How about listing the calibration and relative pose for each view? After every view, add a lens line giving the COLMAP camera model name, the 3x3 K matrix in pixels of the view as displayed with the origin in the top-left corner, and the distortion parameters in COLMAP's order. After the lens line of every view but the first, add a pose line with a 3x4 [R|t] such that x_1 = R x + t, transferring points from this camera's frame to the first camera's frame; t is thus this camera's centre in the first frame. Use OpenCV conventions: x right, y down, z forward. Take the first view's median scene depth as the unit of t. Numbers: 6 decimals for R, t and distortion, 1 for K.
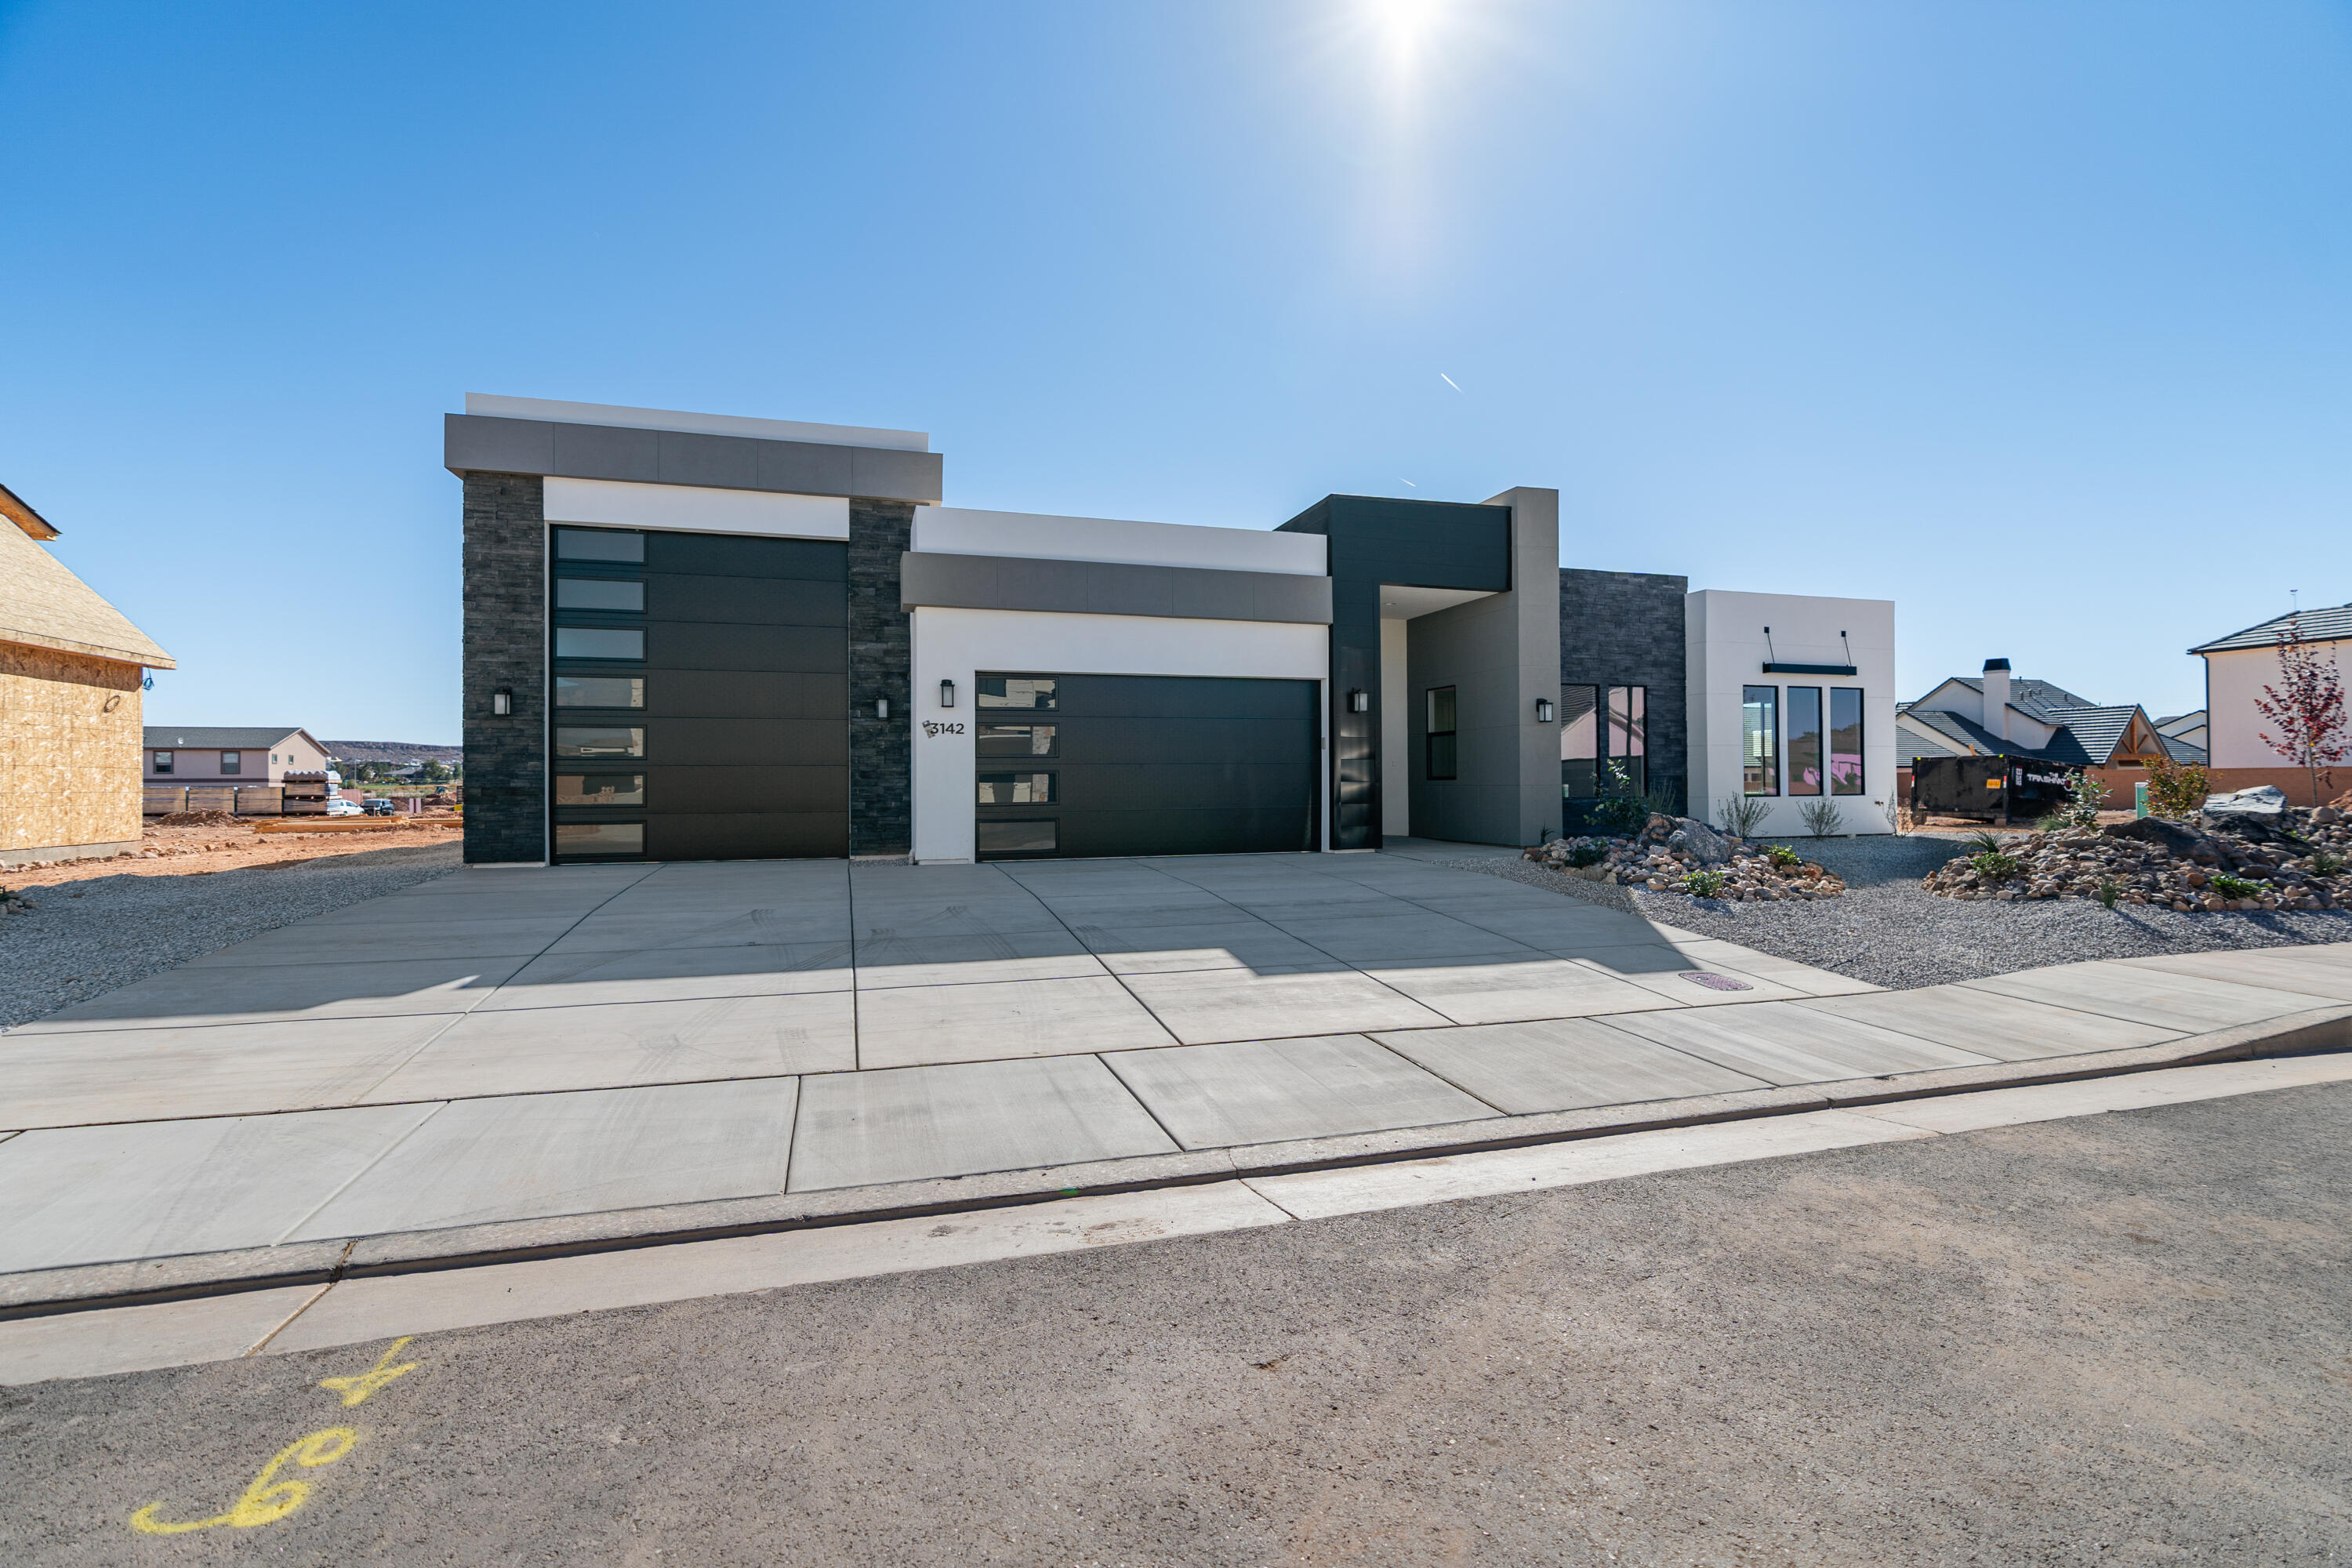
lens RADIAL K [[1068.6, 0, 1184.2], [0, 1068.6, 778.3], [0, 0, 1]] dist [-0.005974, 0.000853]
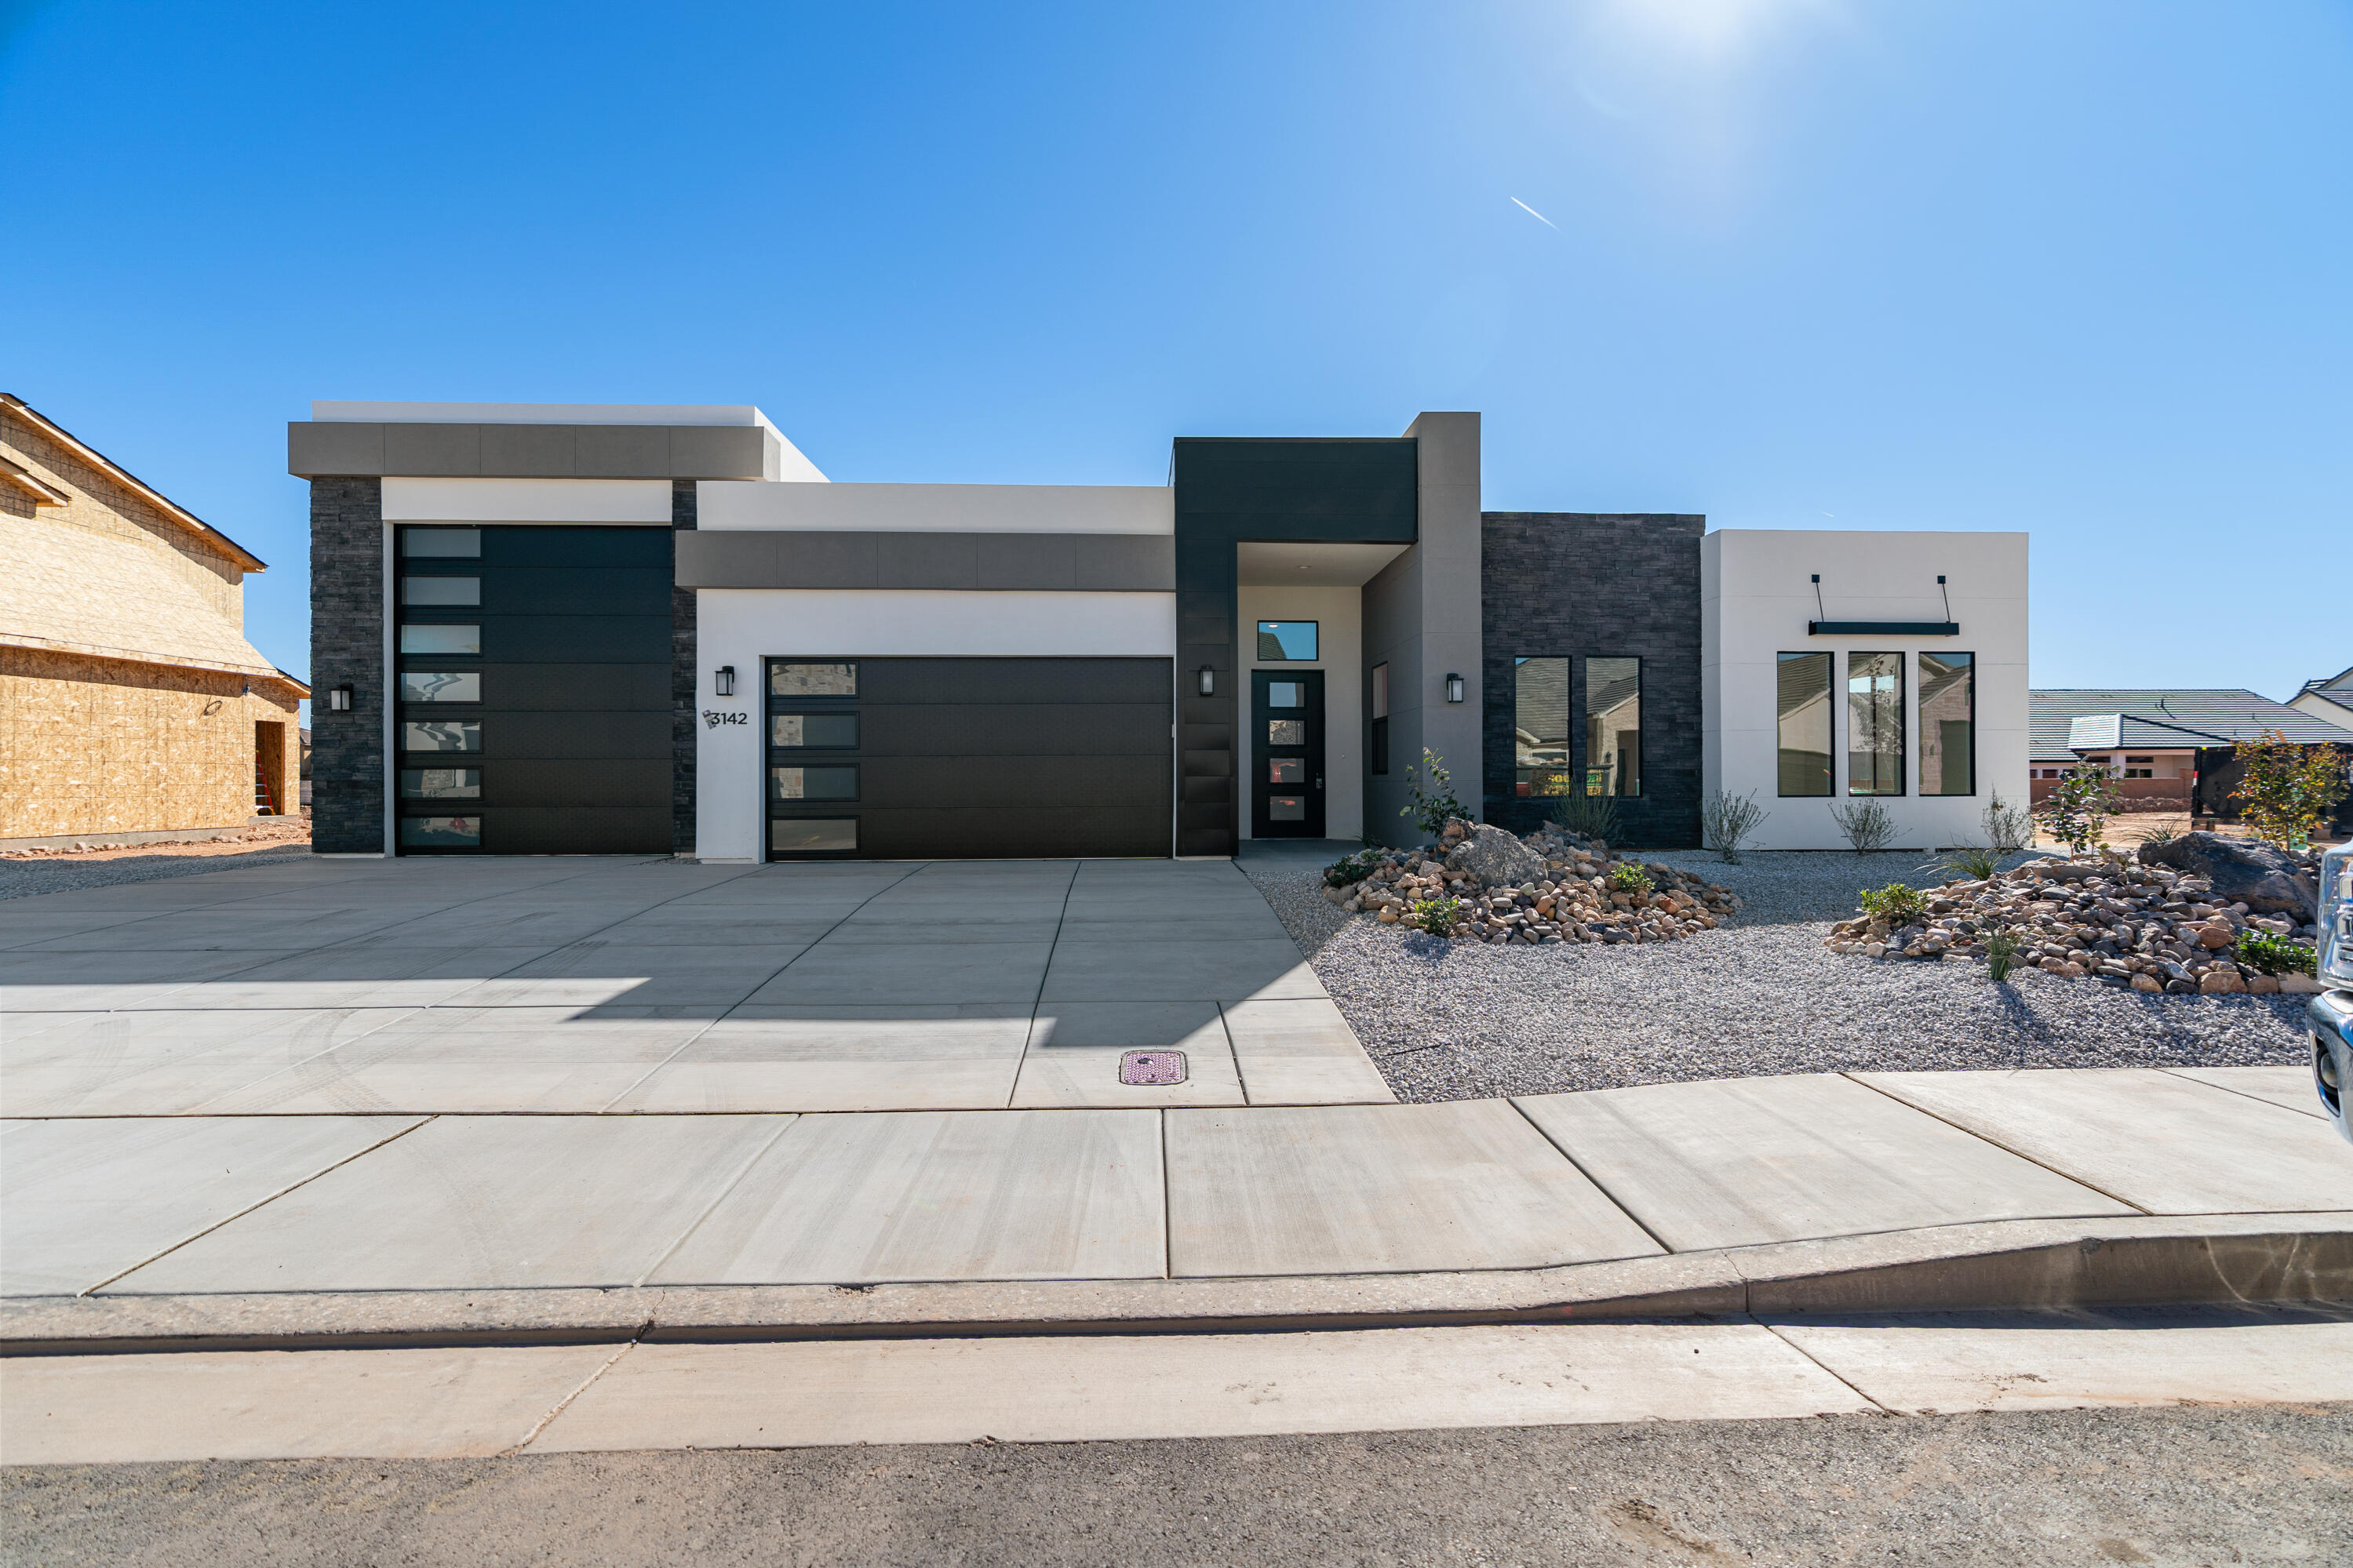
lens RADIAL K [[1068.9, 0, 1168.8], [0, 1068.9, 772.9], [0, 0, 1]] dist [-0.005974, 0.000853]
pose [[0.968258, 0.000239, -0.249951, 0.351671], [-0.000917, 0.999996, -0.002598, 0.002696], [0.249949, 0.002745, 0.968255, 0.179026]]
